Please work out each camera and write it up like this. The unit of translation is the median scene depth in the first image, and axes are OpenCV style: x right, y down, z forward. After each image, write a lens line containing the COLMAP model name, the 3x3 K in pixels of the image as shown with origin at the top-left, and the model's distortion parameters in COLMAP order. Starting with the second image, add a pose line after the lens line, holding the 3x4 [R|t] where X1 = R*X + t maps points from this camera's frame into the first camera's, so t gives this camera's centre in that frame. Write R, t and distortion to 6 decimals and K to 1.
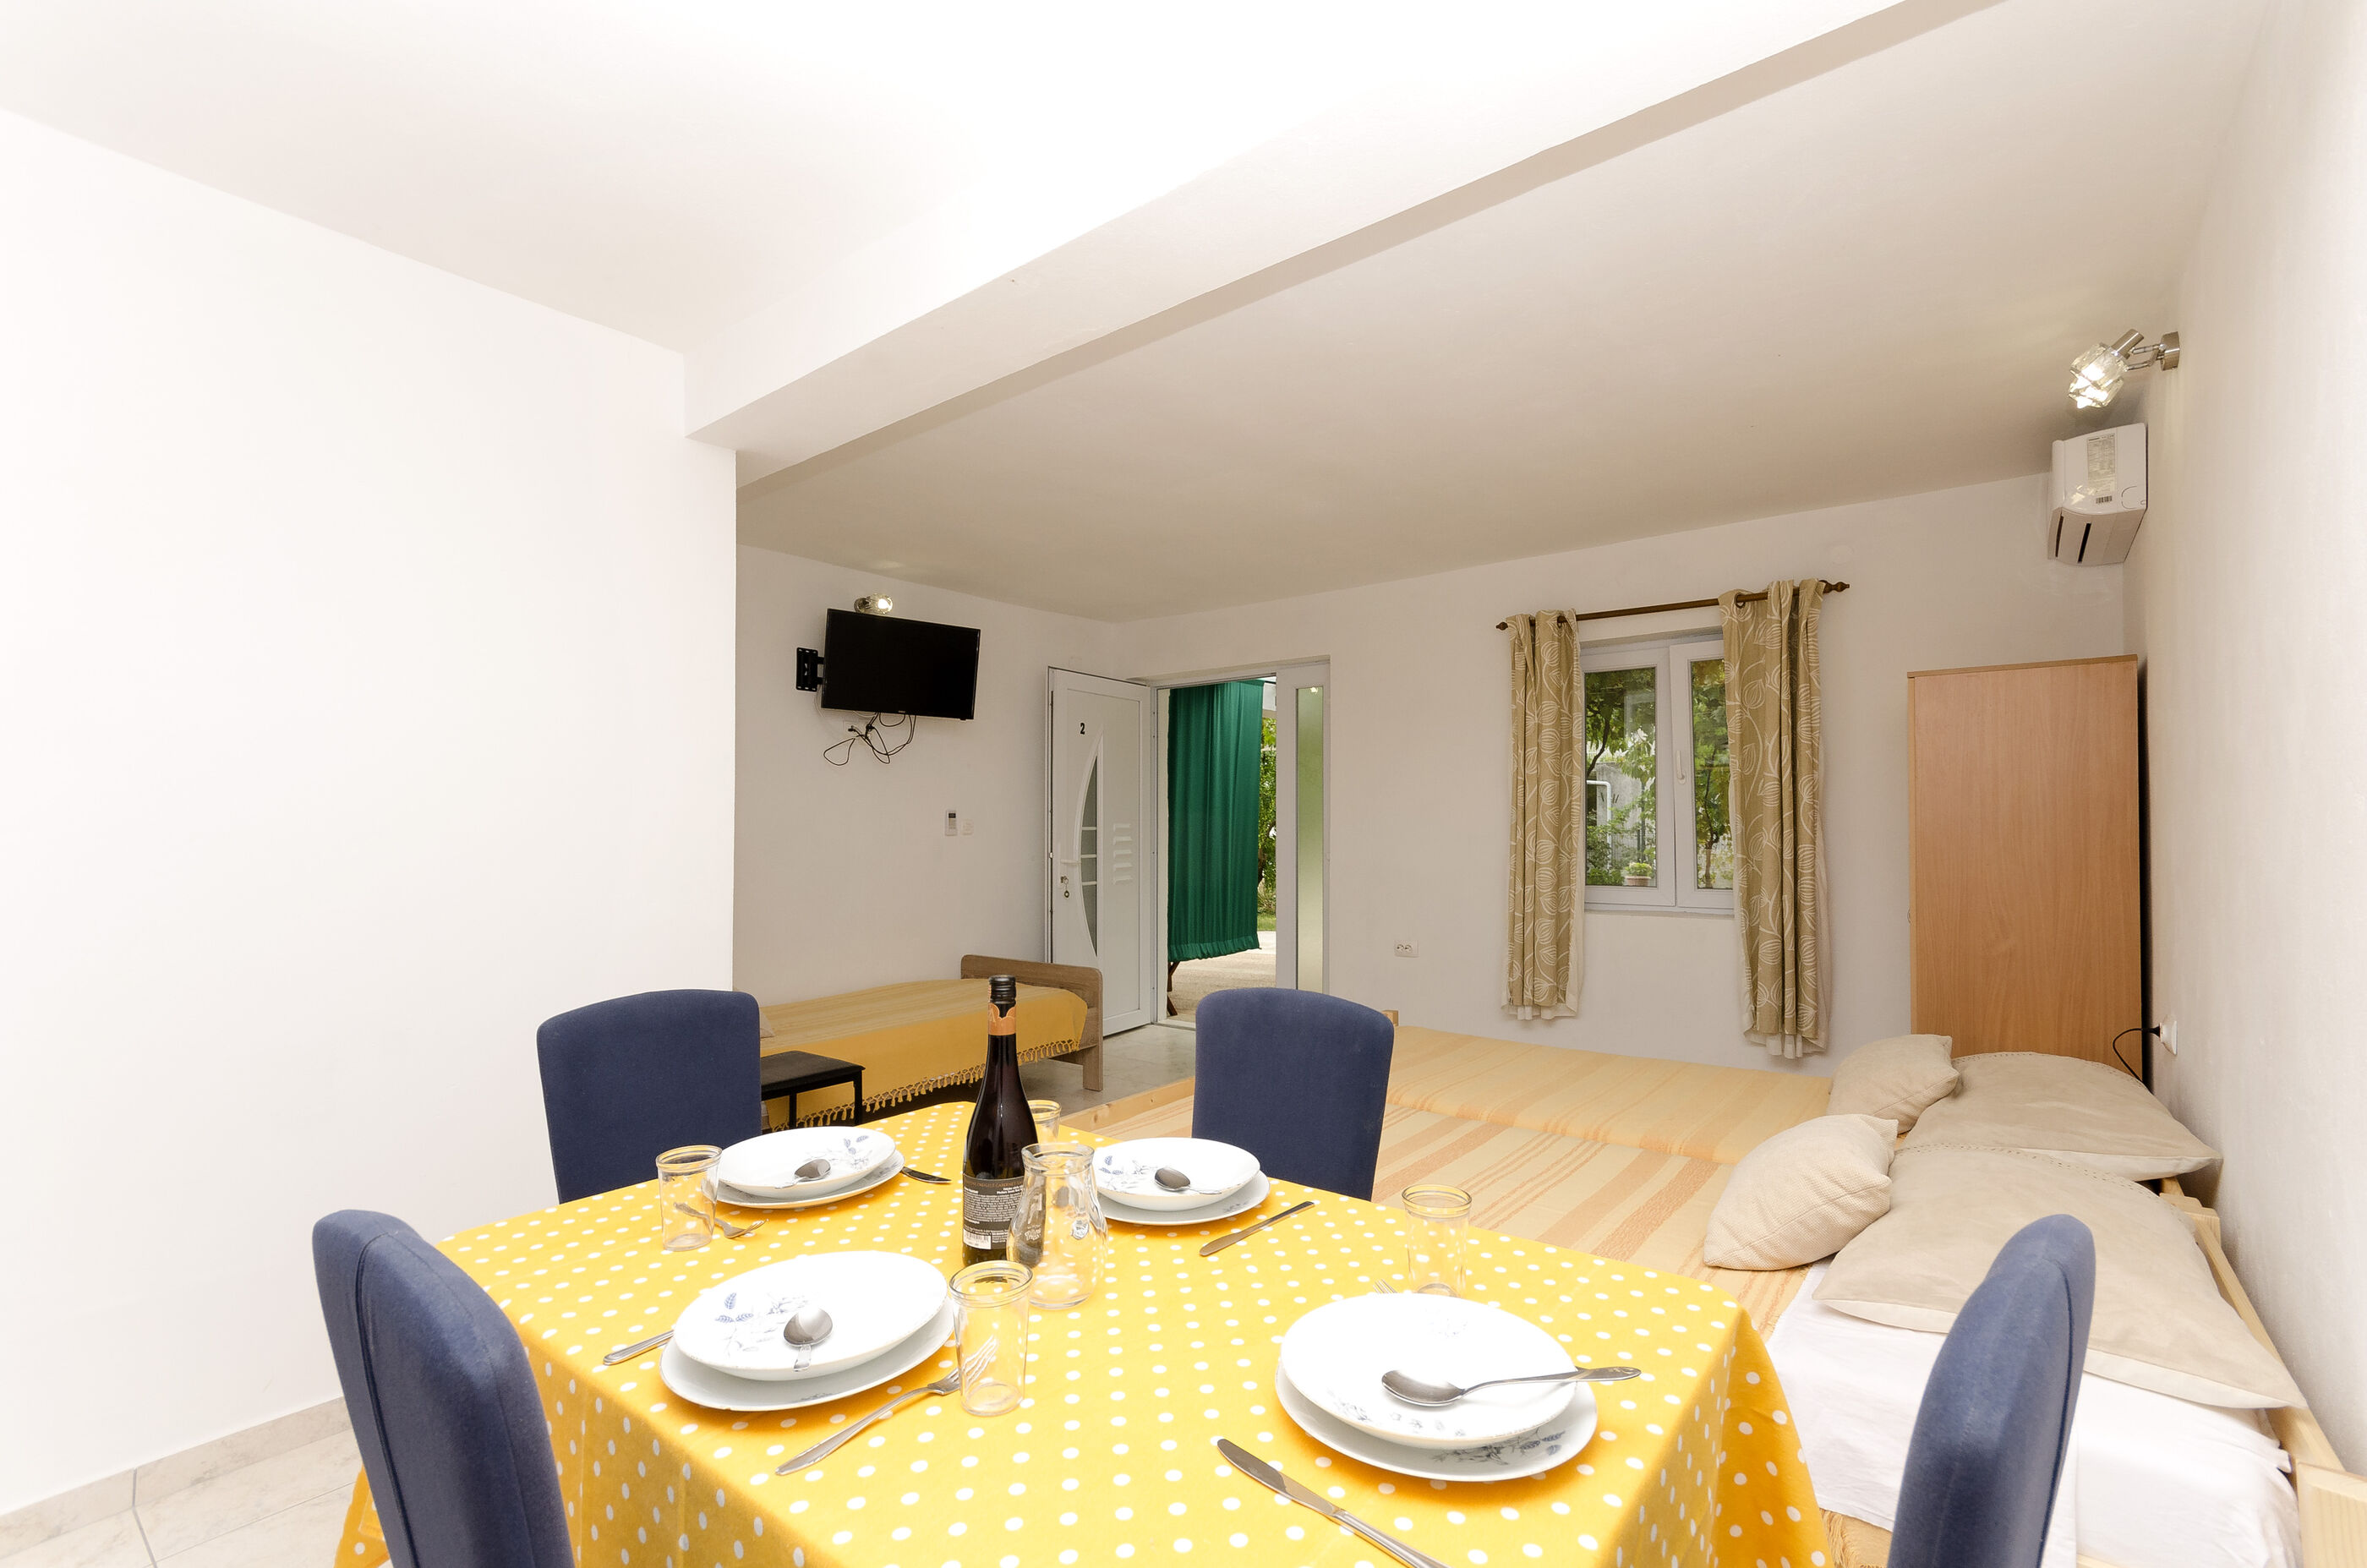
lens RADIAL K [[1087.6, 0, 1107.2], [0, 1087.6, 792.6], [0, 0, 1]] dist [0.000087, 0.013838]
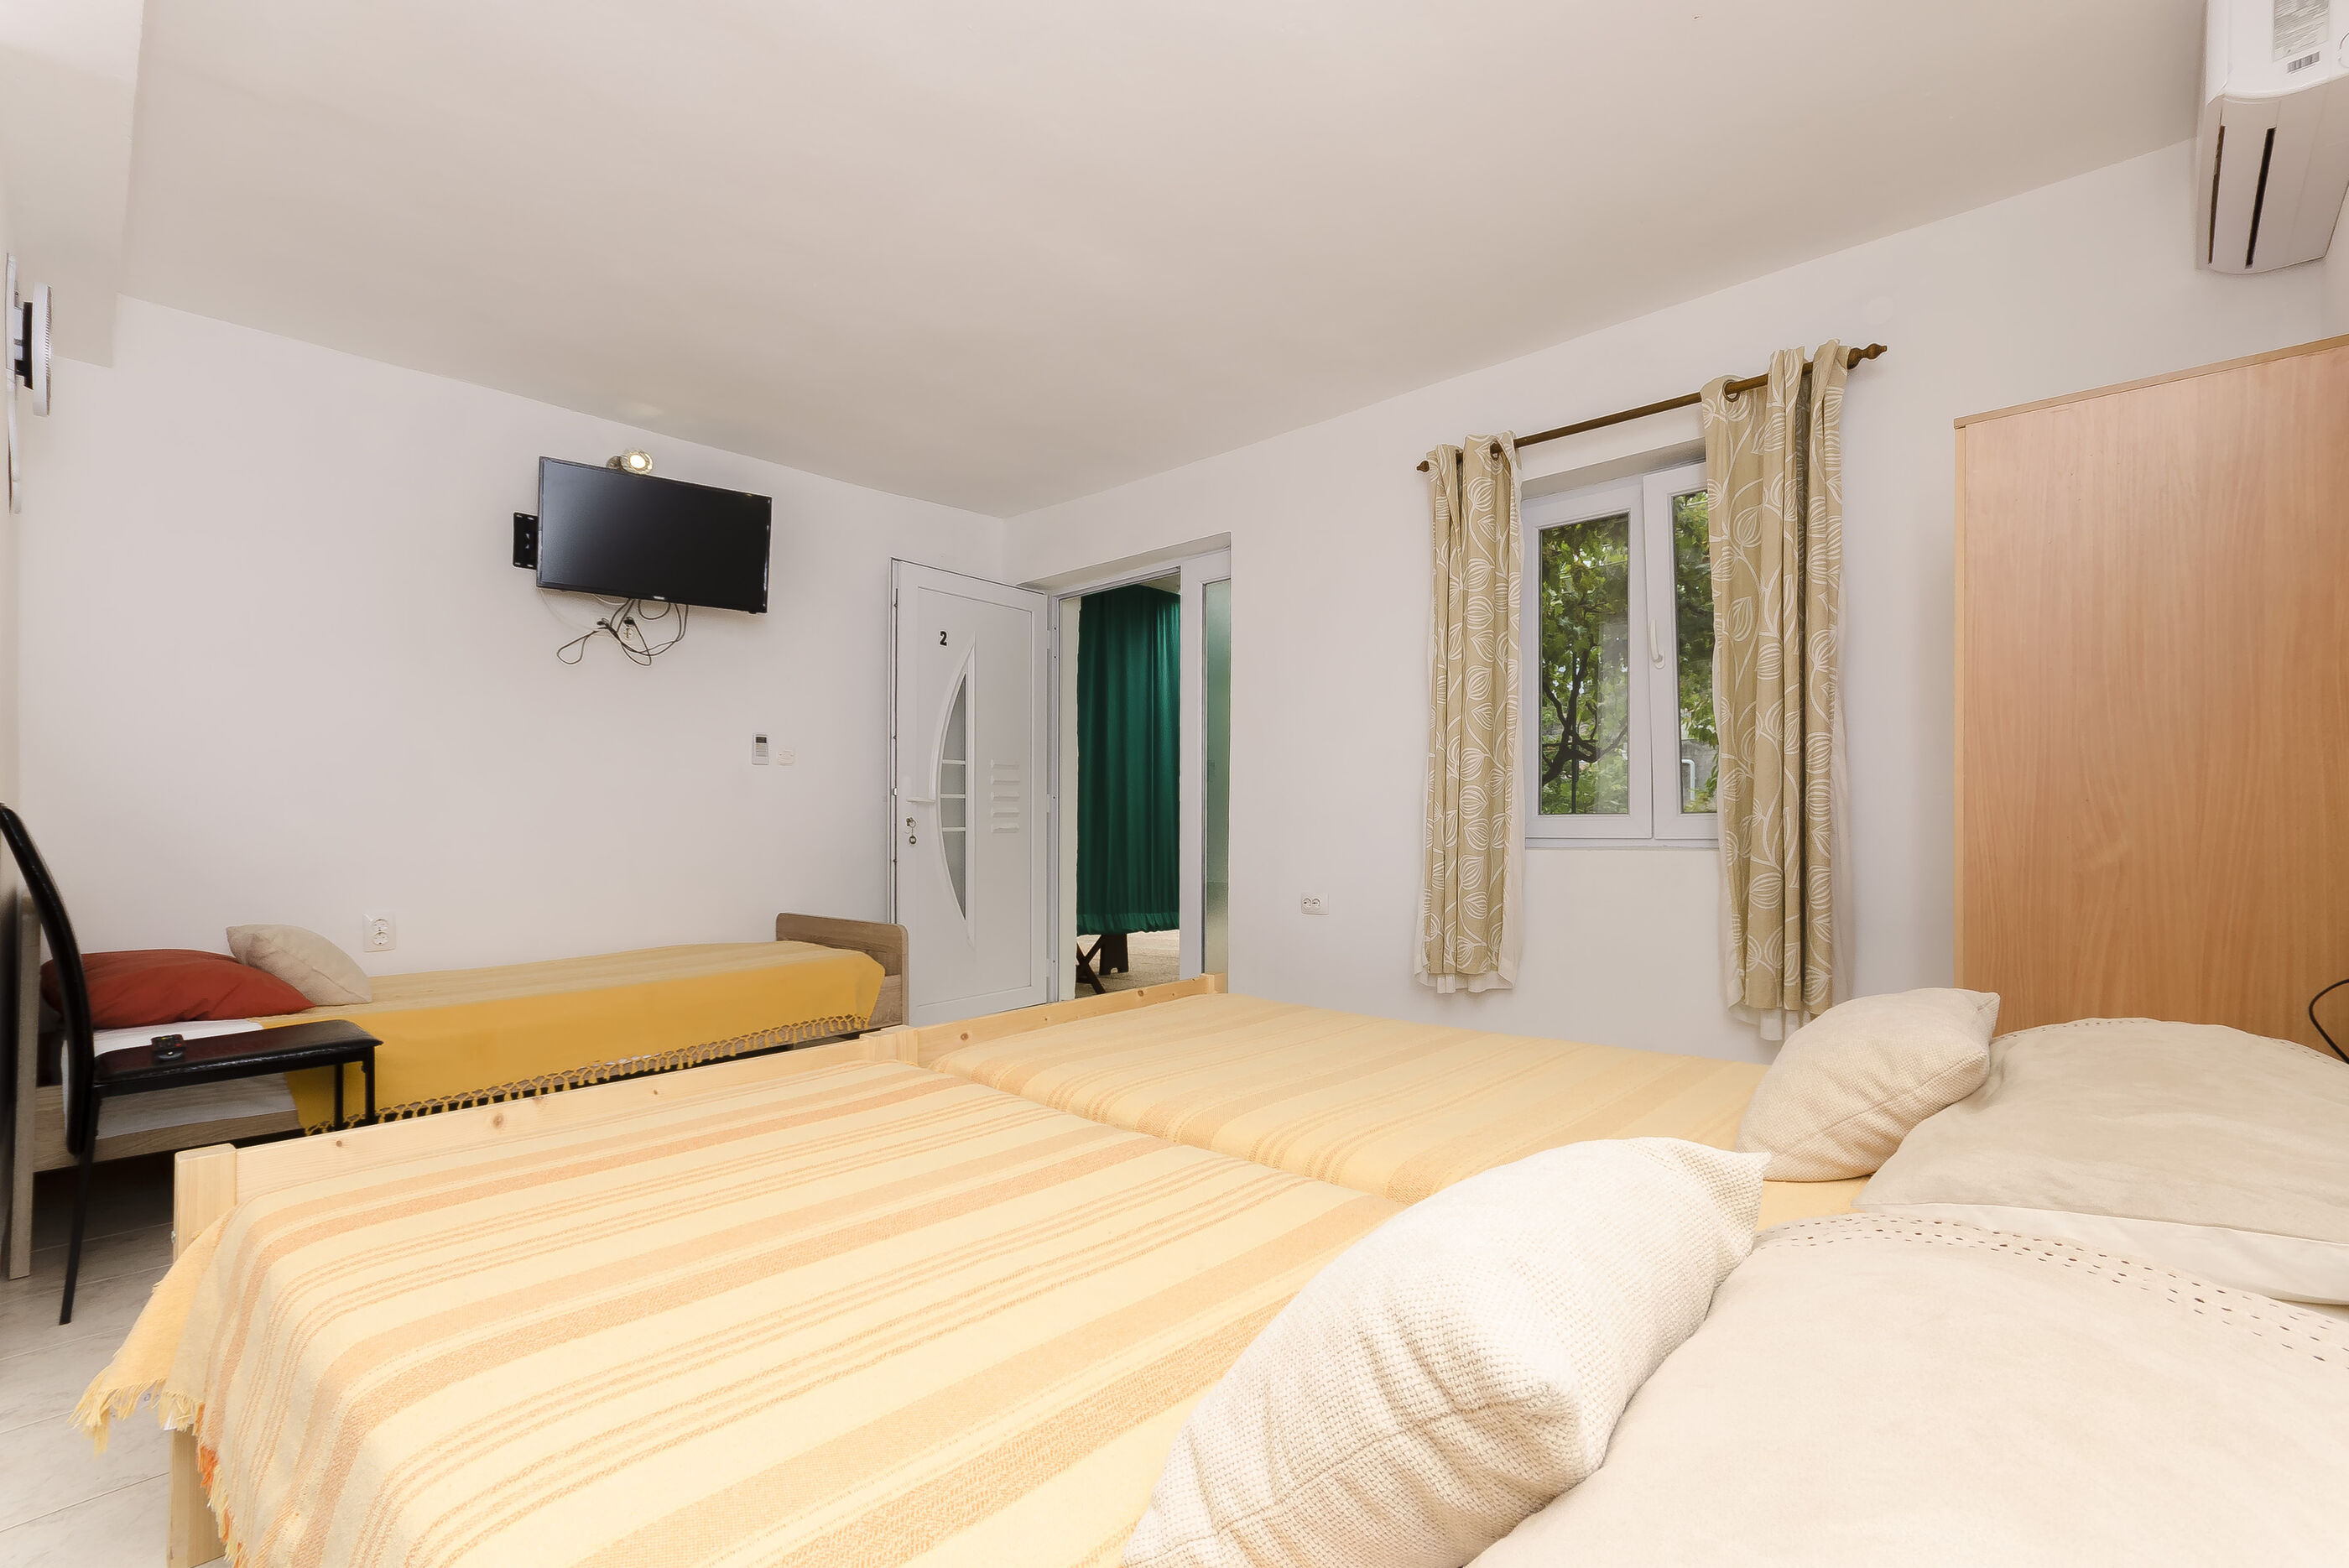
lens RADIAL K [[1051.2, 0, 1174.8], [0, 1051.2, 813.3], [0, 0, 1]] dist [0.000734, 0.007090]
pose [[0.998289, -0.001556, -0.058457, 0.253227], [0.002203, 0.999937, 0.011014, 0.081942], [0.058436, -0.011124, 0.998229, 0.290800]]
